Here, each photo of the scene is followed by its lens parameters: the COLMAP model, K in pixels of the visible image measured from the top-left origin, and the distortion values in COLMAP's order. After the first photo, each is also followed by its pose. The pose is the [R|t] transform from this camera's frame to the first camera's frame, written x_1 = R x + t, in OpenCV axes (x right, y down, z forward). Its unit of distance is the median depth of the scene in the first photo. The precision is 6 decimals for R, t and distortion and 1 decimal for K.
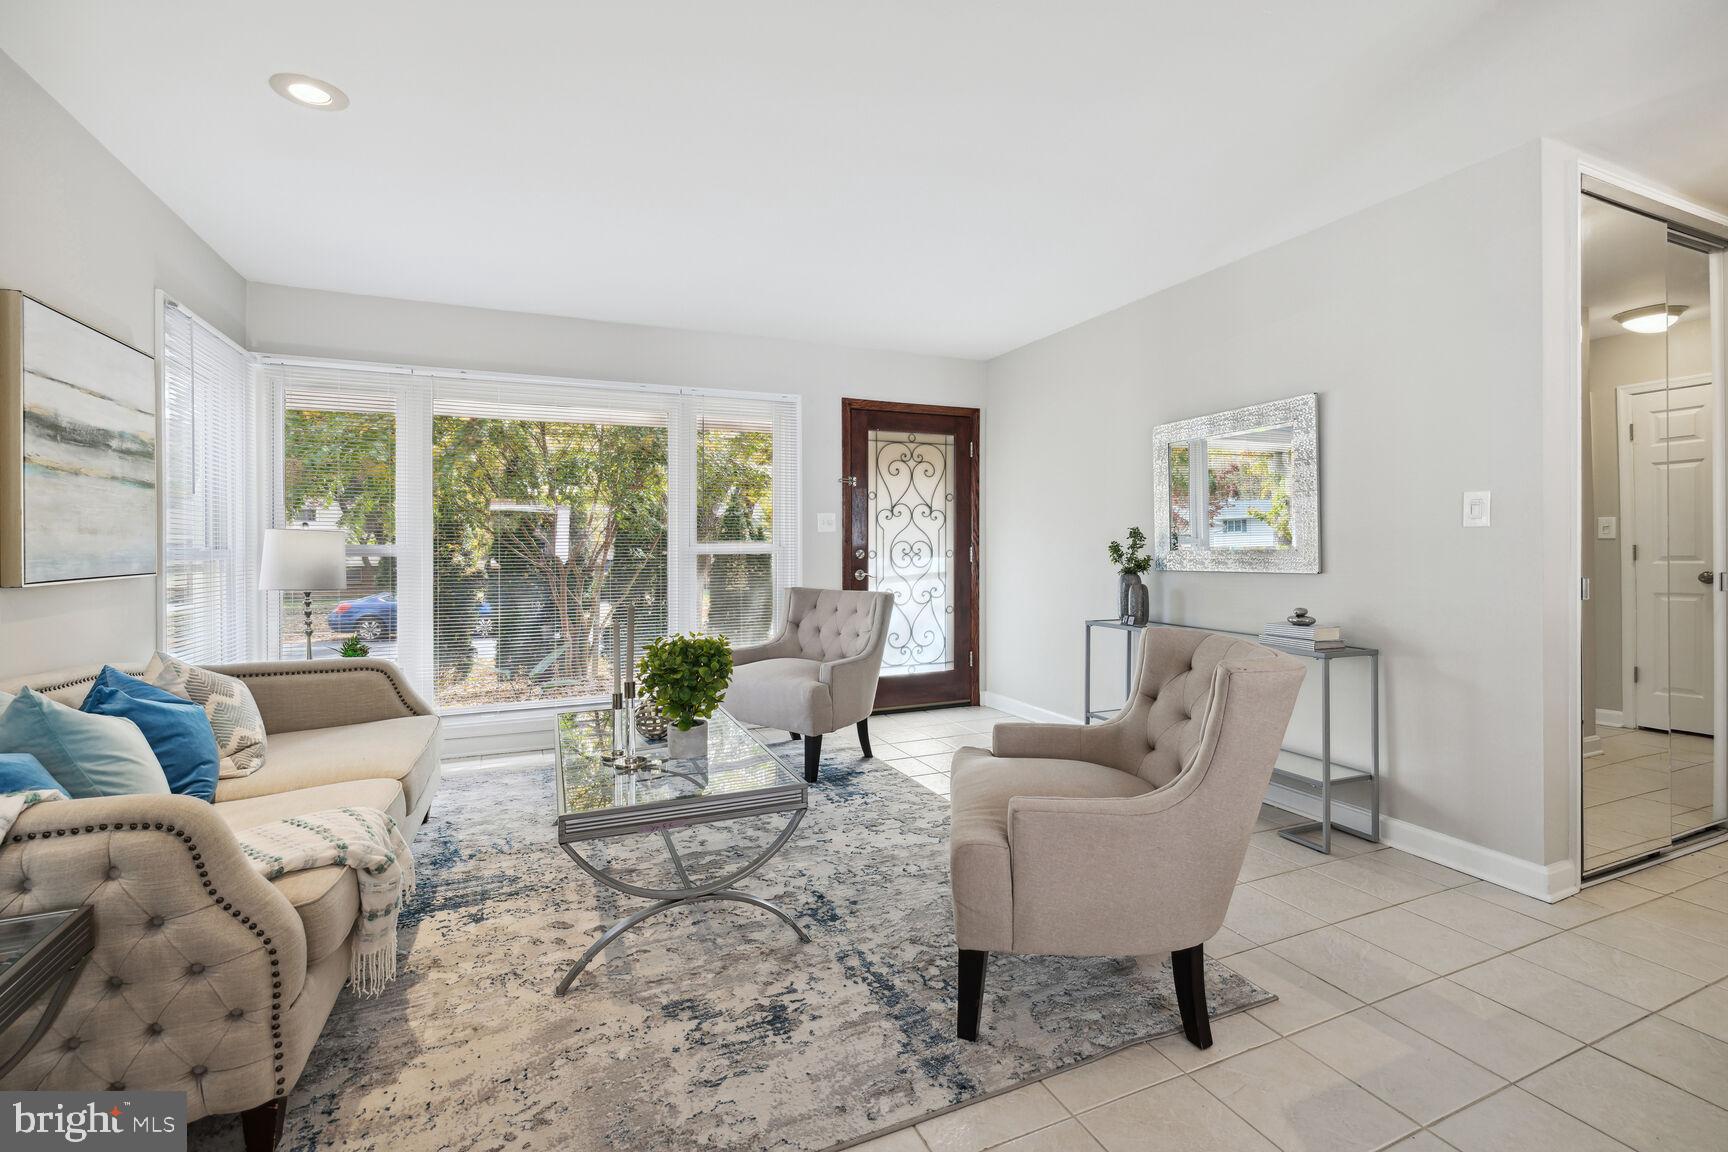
lens RADIAL K [[770.9, 0, 864.4], [0, 770.9, 543.7], [0, 0, 1]] dist [-0.000222, -0.000121]
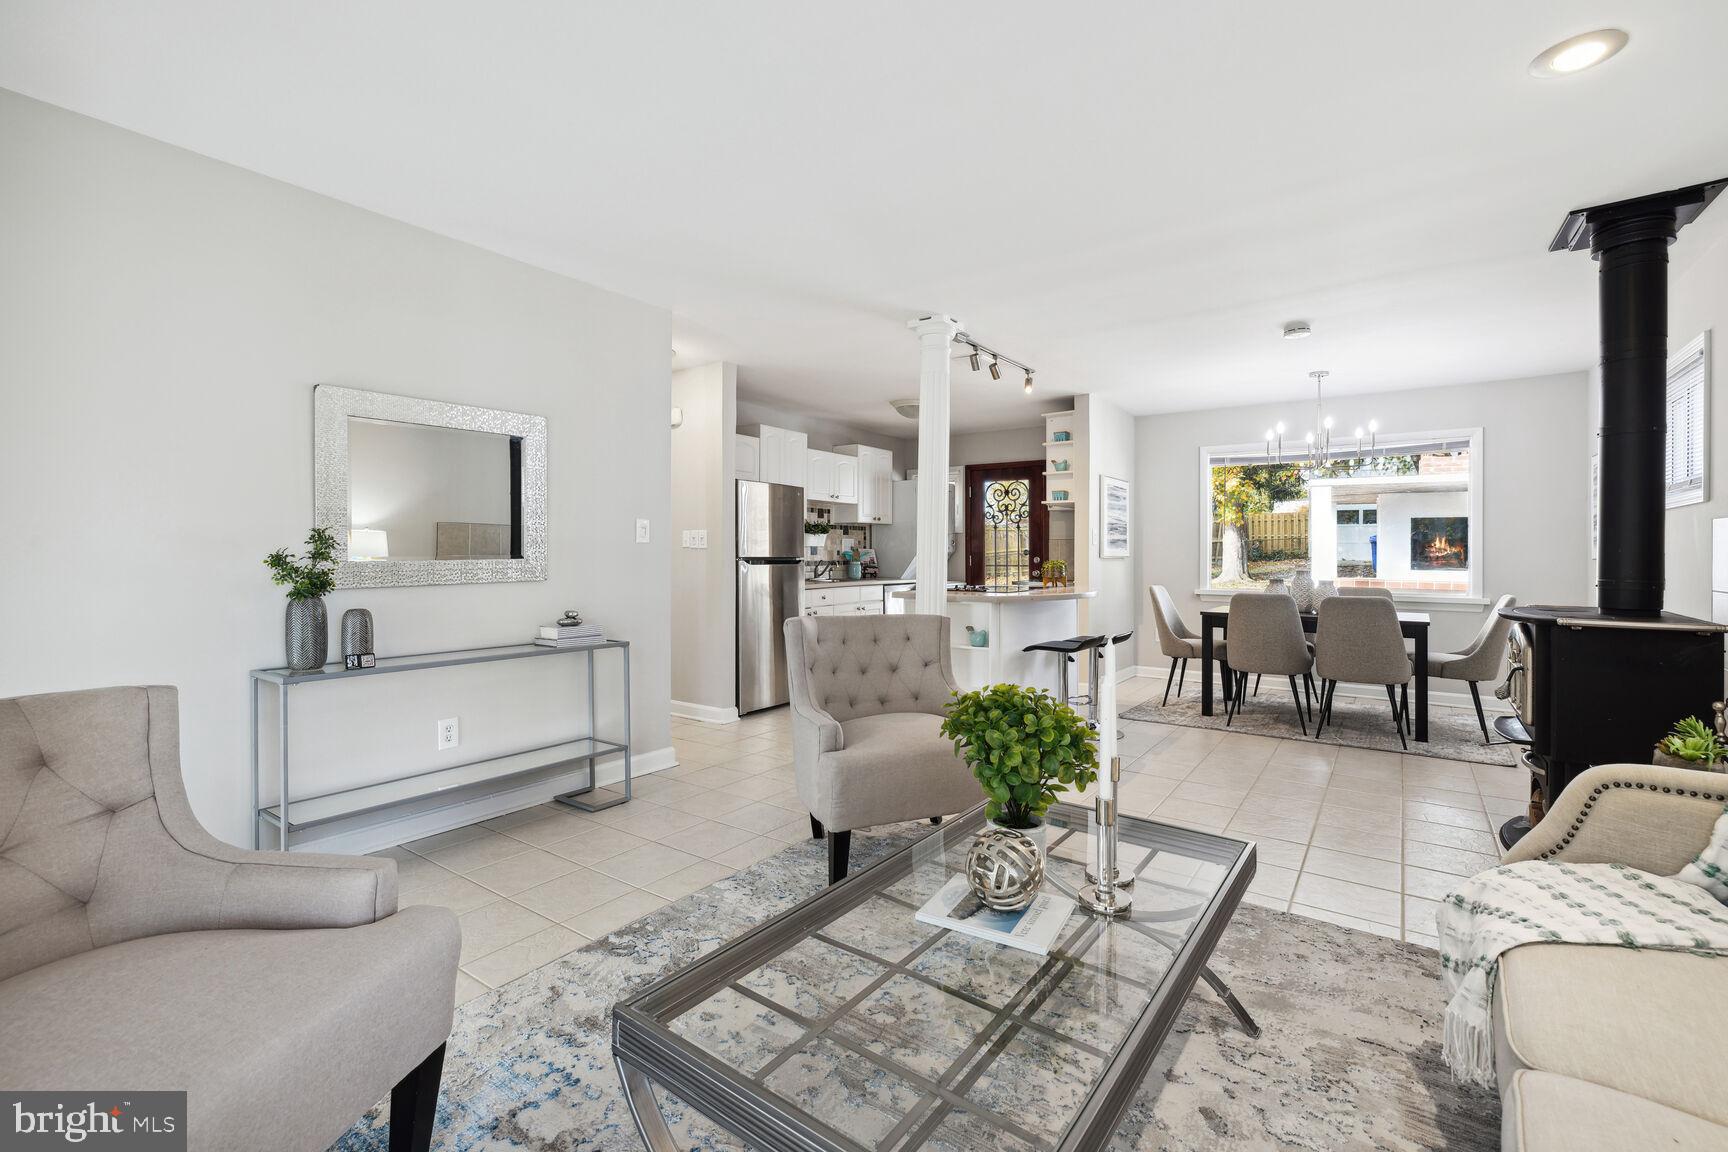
lens RADIAL K [[750.8, 0, 861.3], [0, 750.8, 547.7], [0, 0, 1]] dist [0.001570, -0.000264]
pose [[-0.503678, 0.007386, 0.863860, -0.405181], [-0.005040, 0.999921, -0.011488, 0.001282], [-0.863877, -0.010140, -0.503601, 0.802233]]
